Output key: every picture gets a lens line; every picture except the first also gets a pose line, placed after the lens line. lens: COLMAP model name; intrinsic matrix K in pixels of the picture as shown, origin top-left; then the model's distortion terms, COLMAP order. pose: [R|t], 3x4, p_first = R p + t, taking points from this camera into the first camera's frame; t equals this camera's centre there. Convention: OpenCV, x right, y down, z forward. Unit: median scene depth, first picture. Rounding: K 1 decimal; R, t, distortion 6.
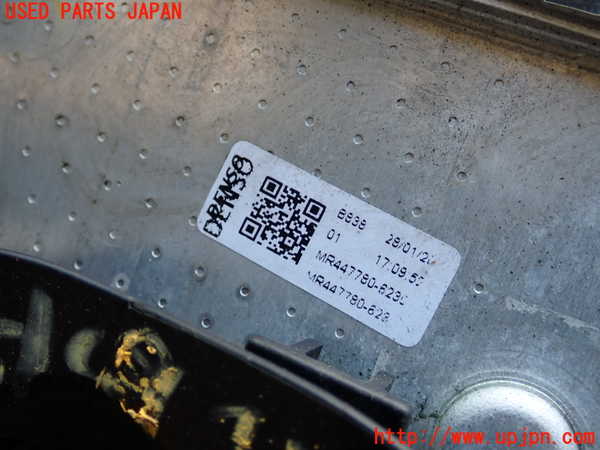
lens RADIAL K [[766.2, 0, 299.9], [0, 766.2, 225.3], [0, 0, 1]] dist [-0.003076, 0.000000]
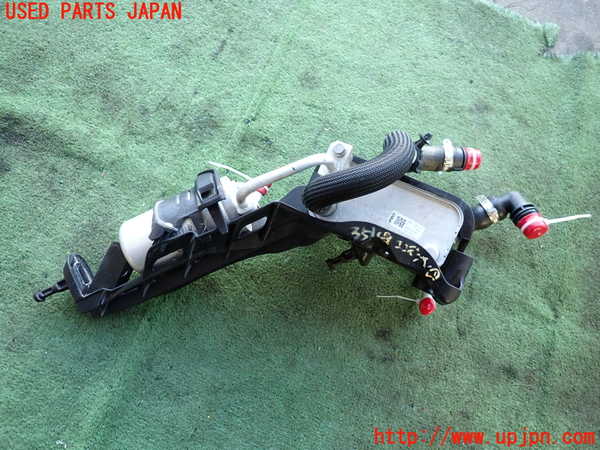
lens RADIAL K [[437.5, 0, 300.3], [0, 437.5, 219.5], [0, 0, 1]] dist [-0.009187, -0.002269]
pose [[0.997249, 0.064084, -0.037244, -0.948965], [-0.067603, 0.992431, -0.102517, 0.535797], [0.030392, 0.104752, 0.994034, -3.658389]]
